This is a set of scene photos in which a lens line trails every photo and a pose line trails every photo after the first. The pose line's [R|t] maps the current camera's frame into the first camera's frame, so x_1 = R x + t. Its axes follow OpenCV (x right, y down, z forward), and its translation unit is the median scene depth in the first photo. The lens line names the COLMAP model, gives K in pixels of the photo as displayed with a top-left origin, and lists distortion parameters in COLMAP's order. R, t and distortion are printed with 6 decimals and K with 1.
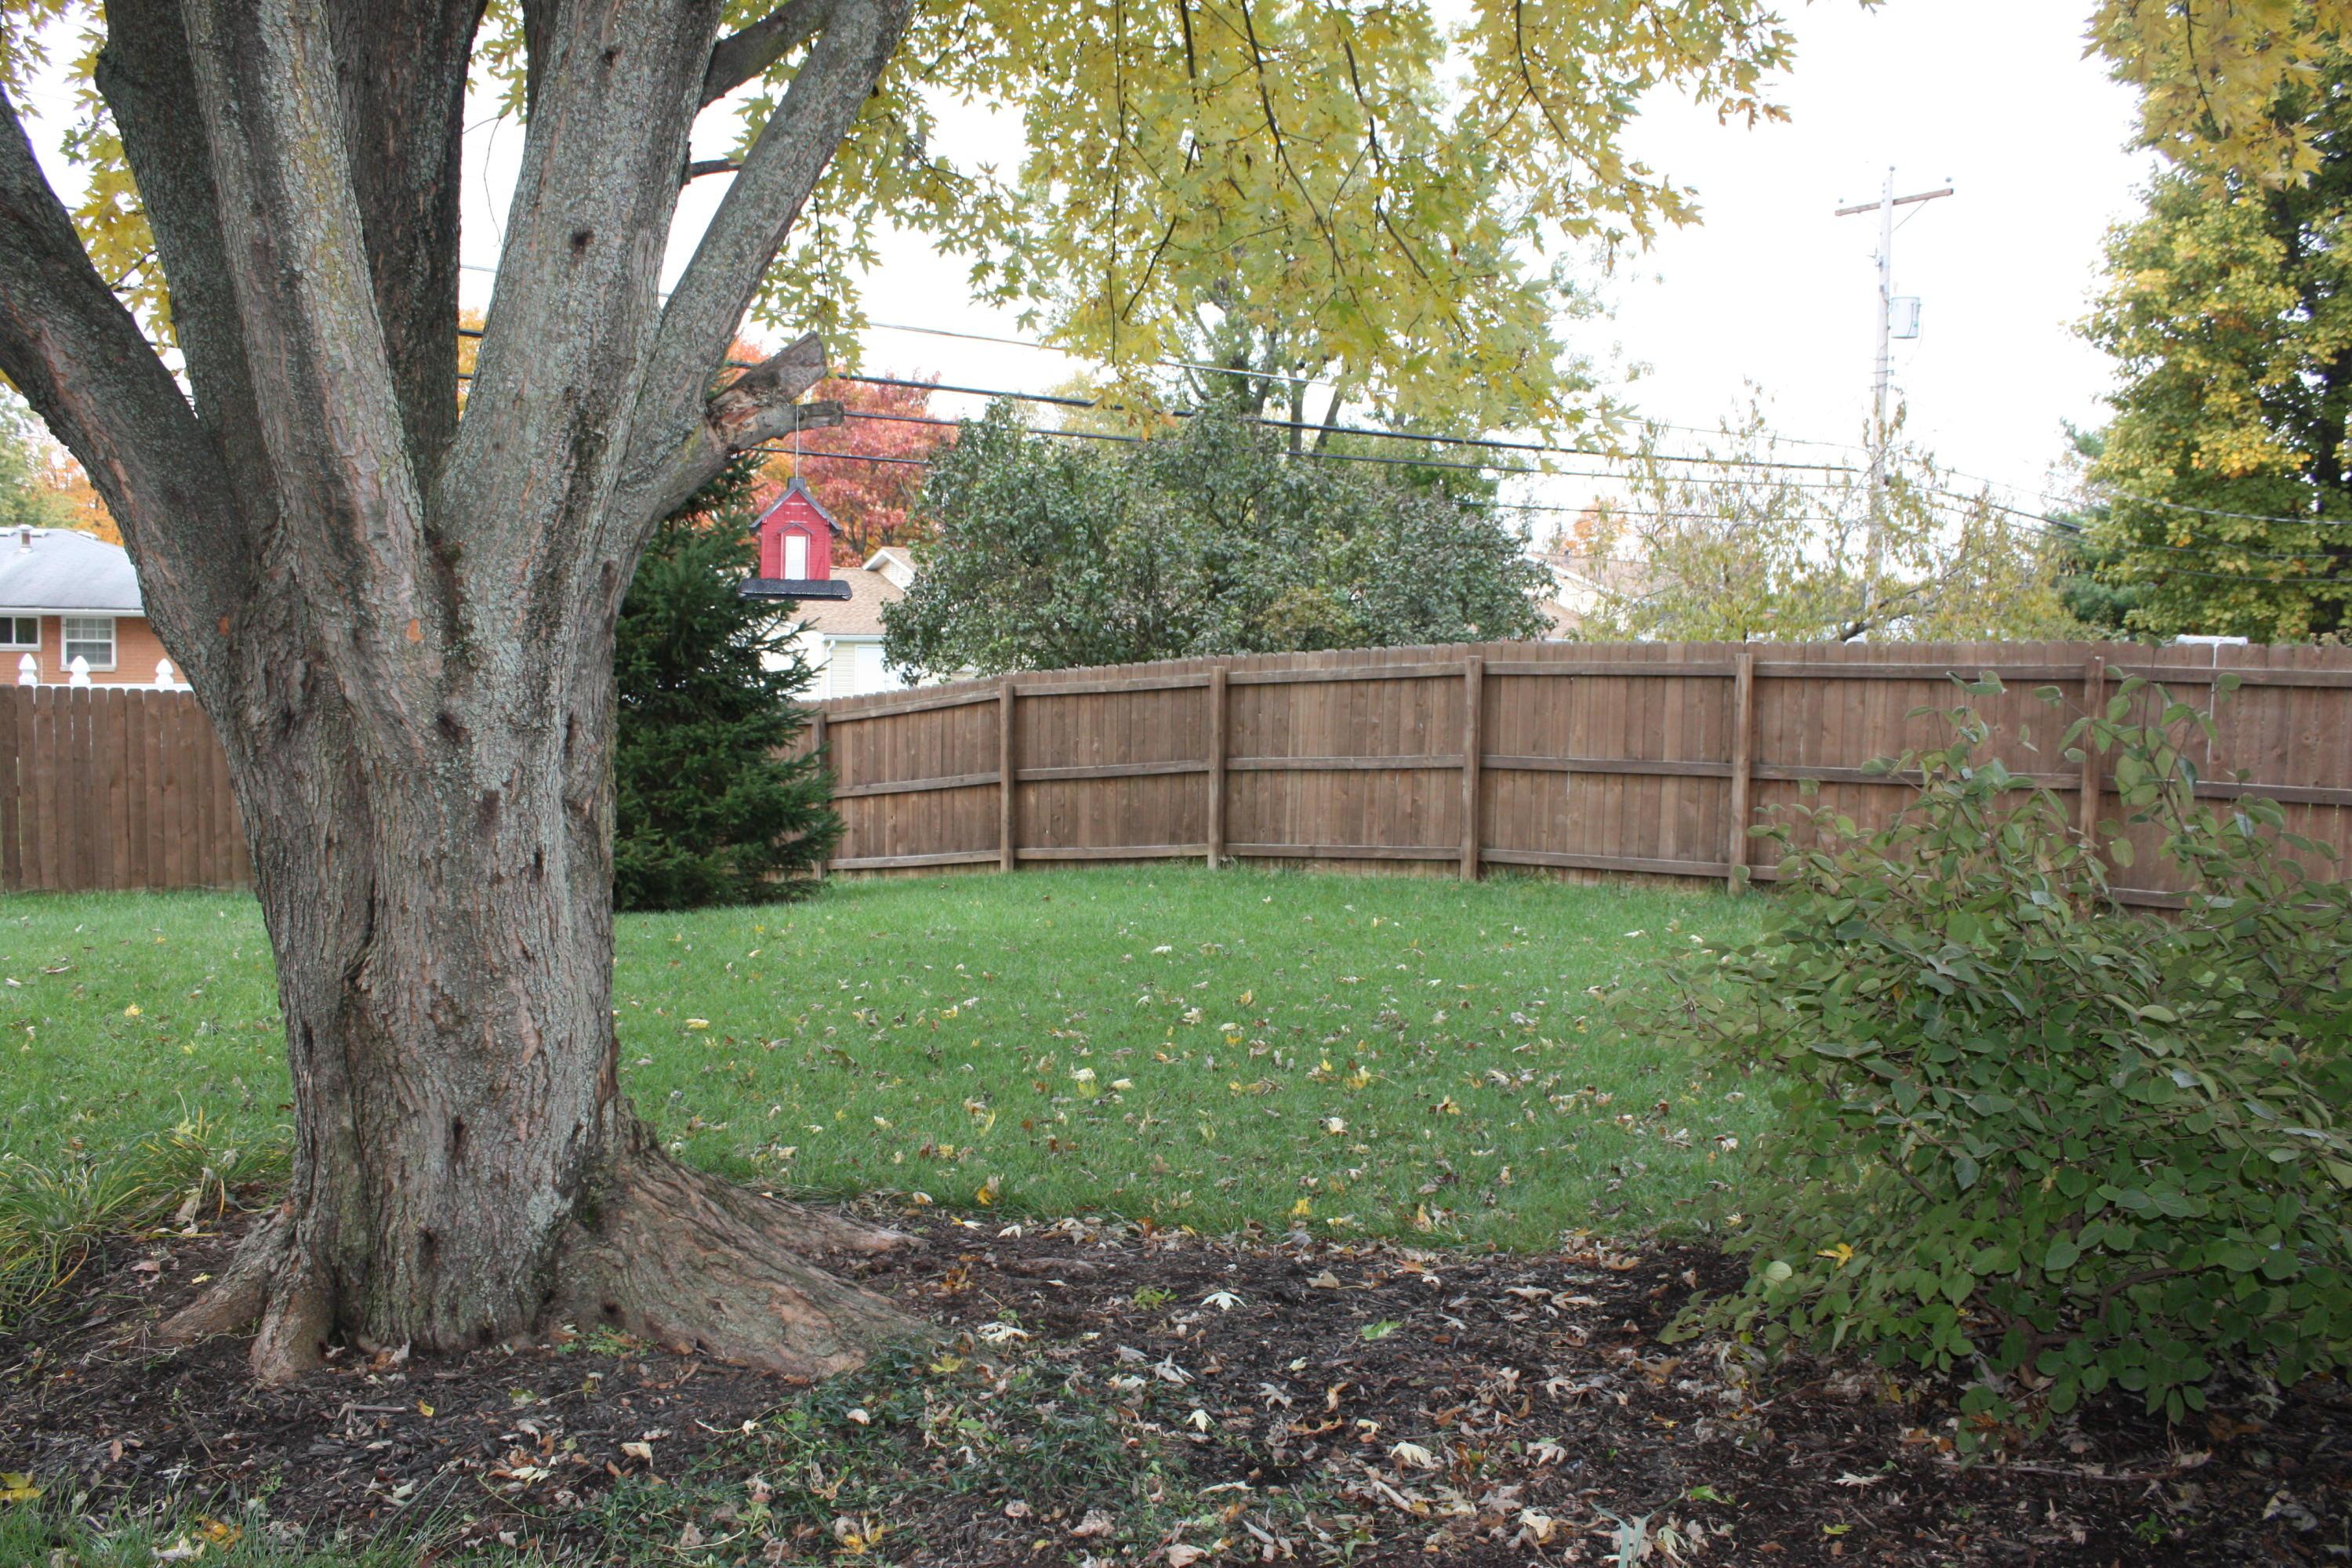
lens RADIAL K [[2020.4, 0, 1175.8], [0, 2020.4, 783.7], [0, 0, 1]] dist [-0.142175, 0.069749]
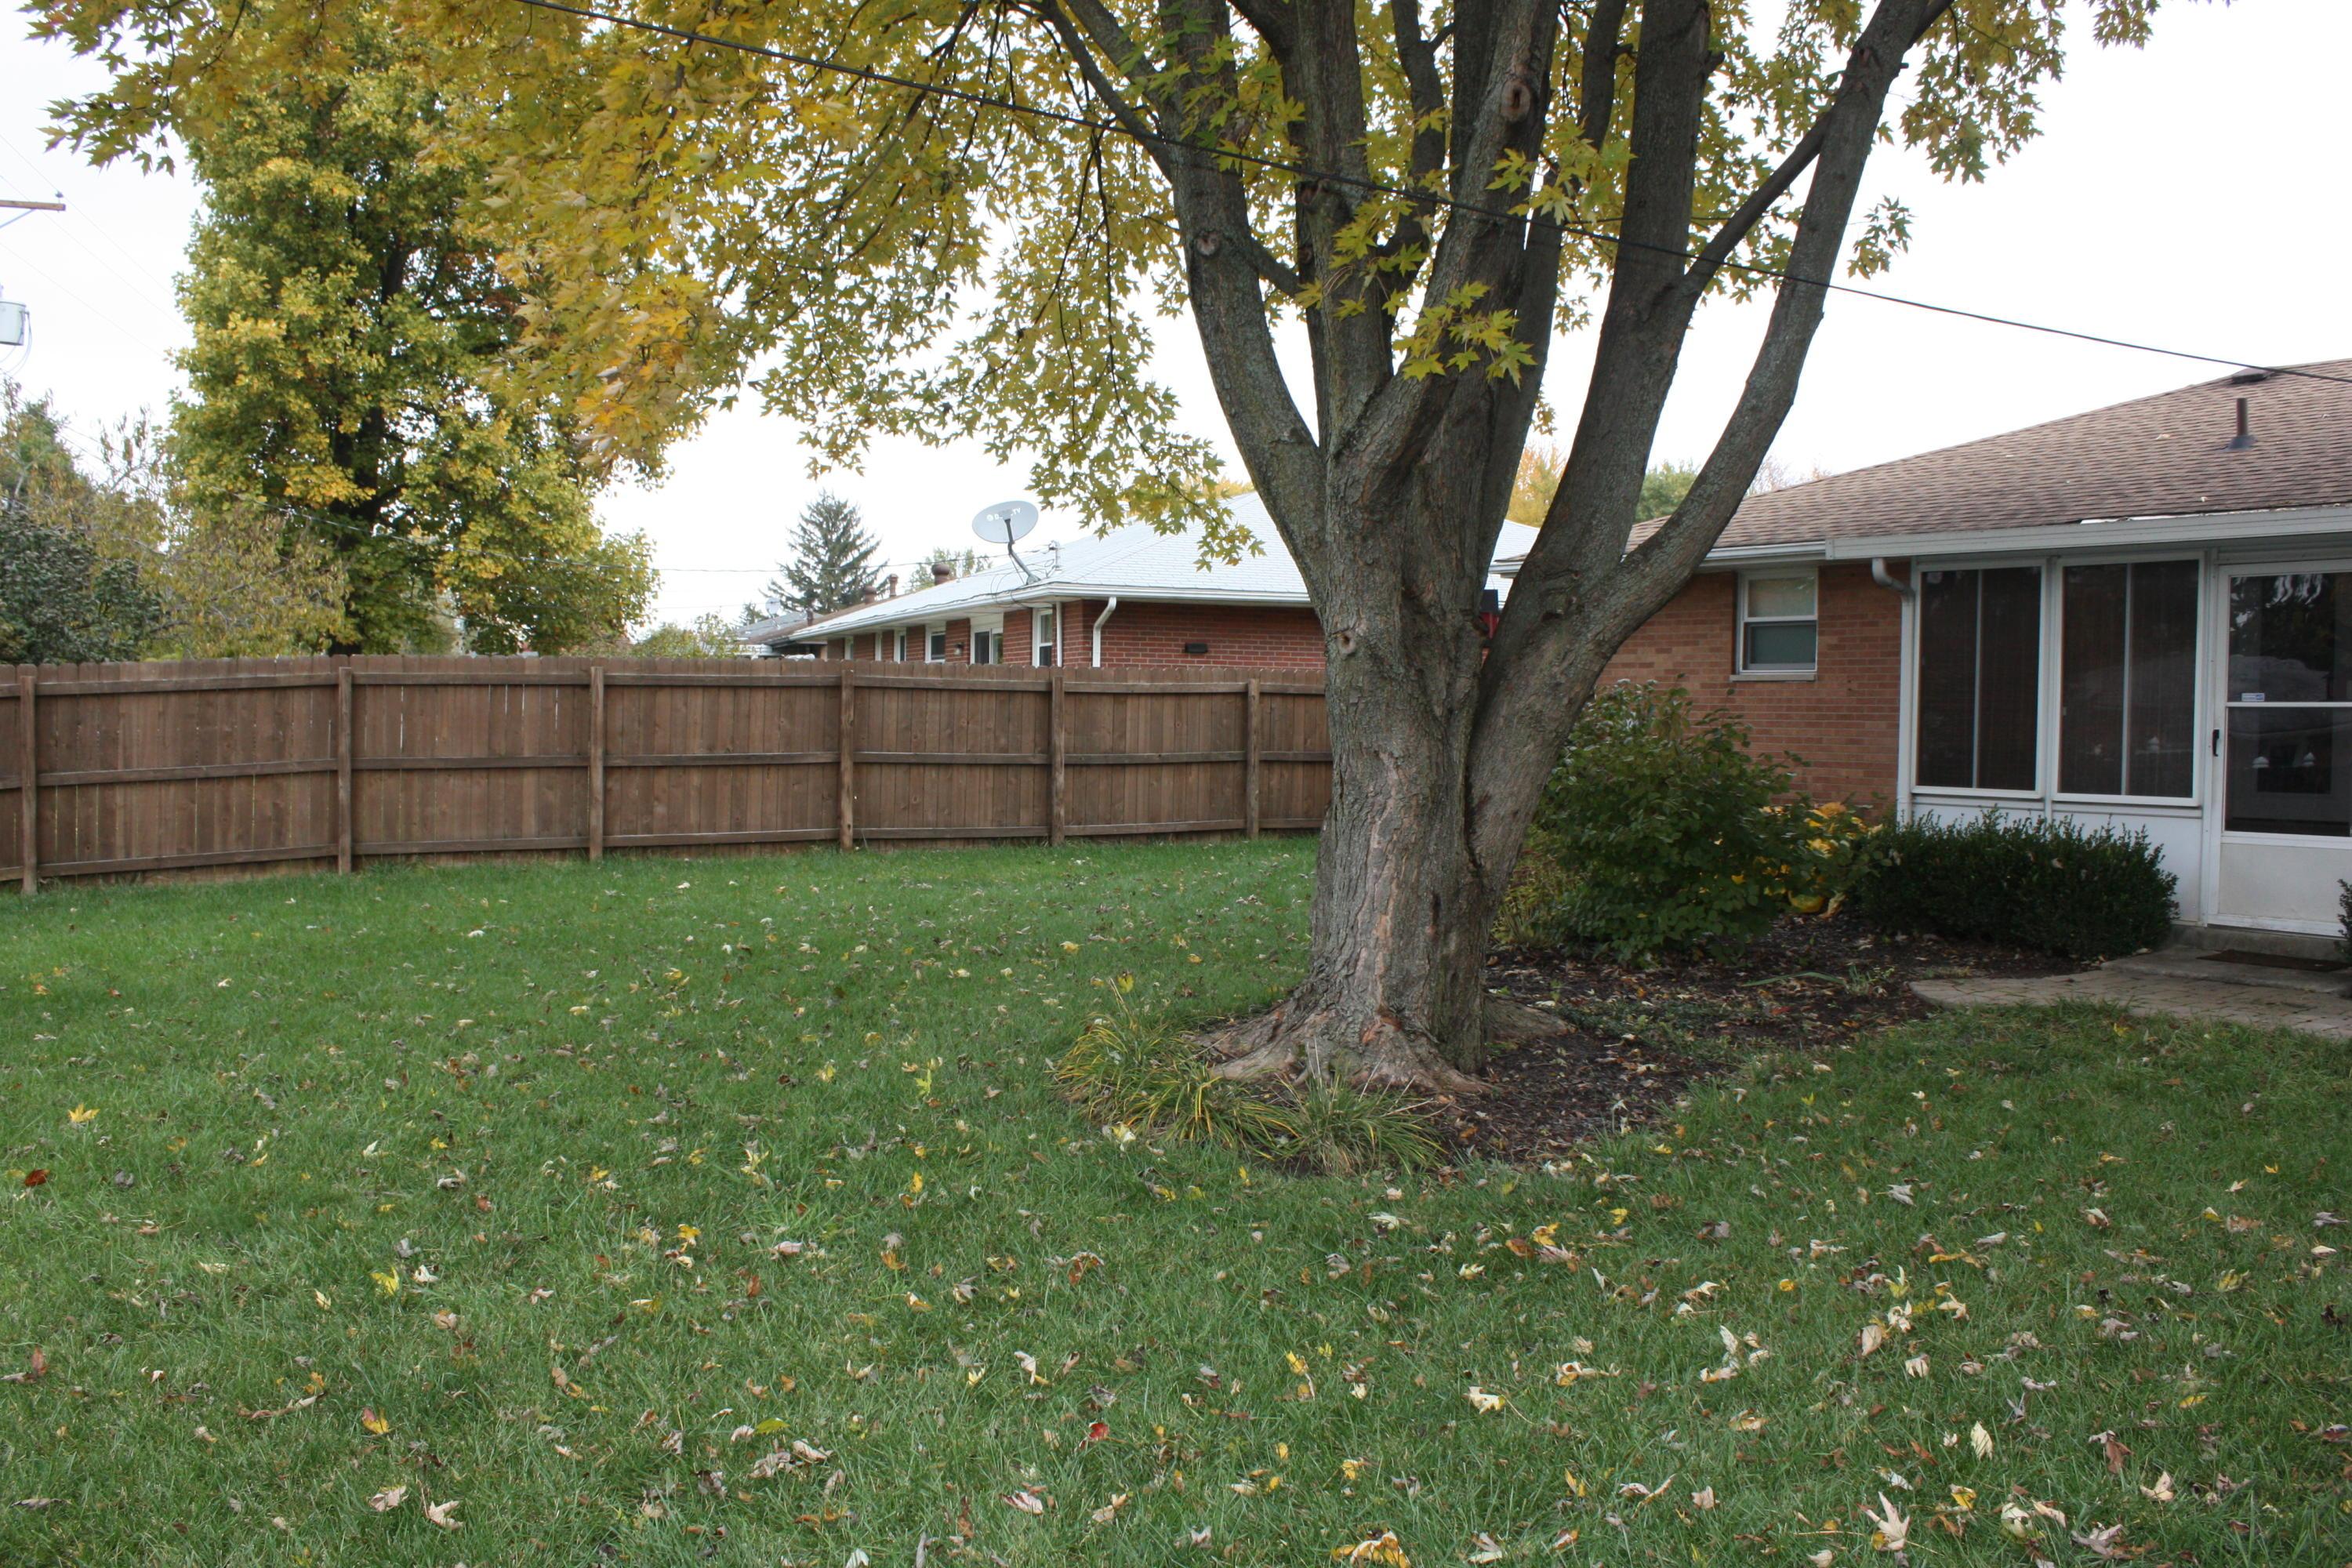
lens RADIAL K [[2020.4, 0, 1186.4], [0, 2020.4, 785.8], [0, 0, 1]] dist [-0.142175, 0.069749]
pose [[0.340425, -0.047257, 0.939083, -0.687709], [0.043310, 0.998464, 0.034545, -0.016195], [-0.939274, 0.028912, 0.341949, 0.206881]]
